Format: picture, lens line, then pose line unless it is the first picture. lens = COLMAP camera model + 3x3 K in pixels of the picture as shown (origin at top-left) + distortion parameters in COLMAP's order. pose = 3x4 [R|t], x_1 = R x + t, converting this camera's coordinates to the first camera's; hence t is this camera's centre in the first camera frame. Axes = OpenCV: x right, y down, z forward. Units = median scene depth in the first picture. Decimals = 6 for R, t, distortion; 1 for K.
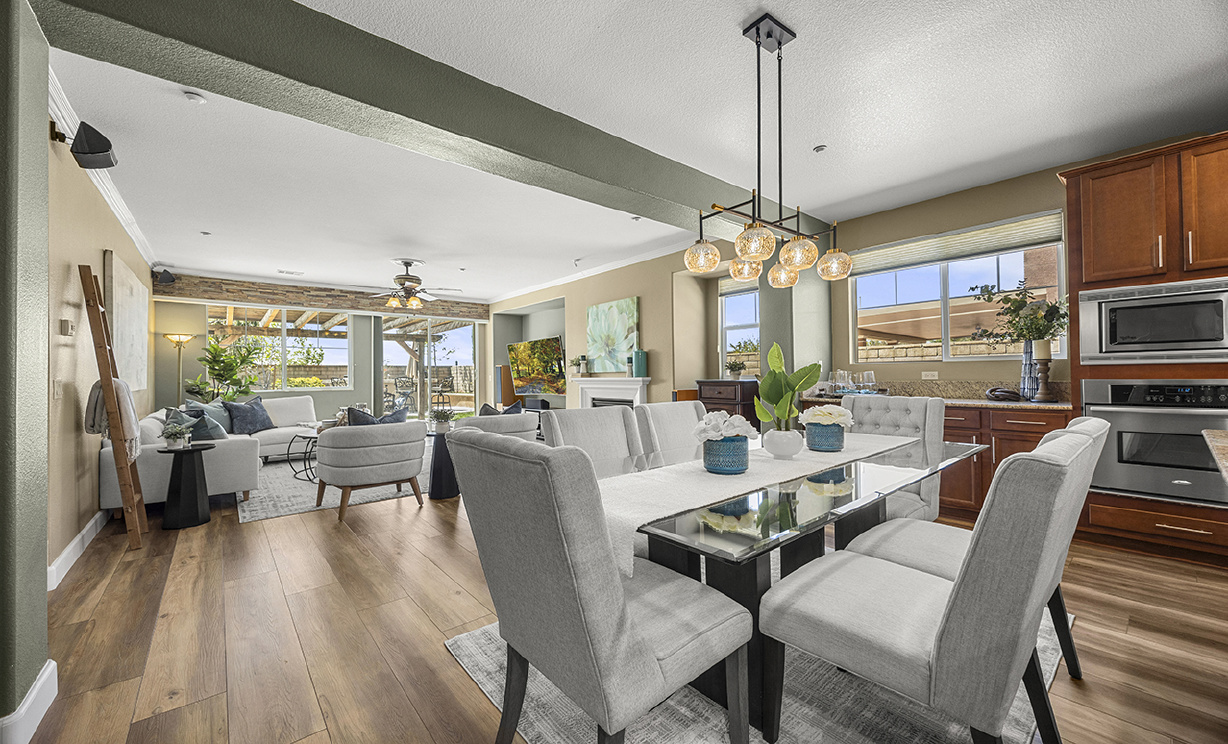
lens RADIAL K [[464.0, 0, 611.8], [0, 464.0, 371.6], [0, 0, 1]] dist [0.000601, 0.000174]
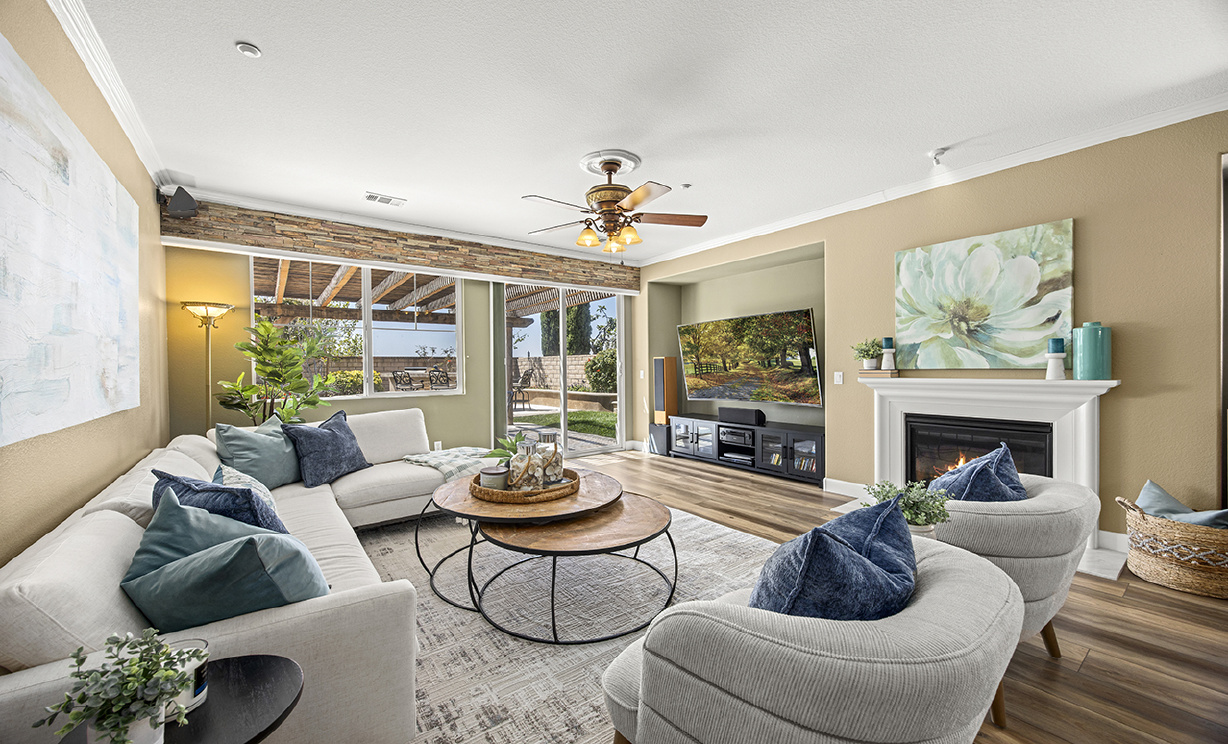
lens RADIAL K [[464.0, 0, 616.0], [0, 464.0, 370.8], [0, 0, 1]] dist [0.000601, 0.000174]
pose [[0.998762, -0.000178, -0.049744, -0.366863], [0.001132, 0.999816, 0.019160, -0.006327], [0.049731, -0.019193, 0.998578, 0.416721]]
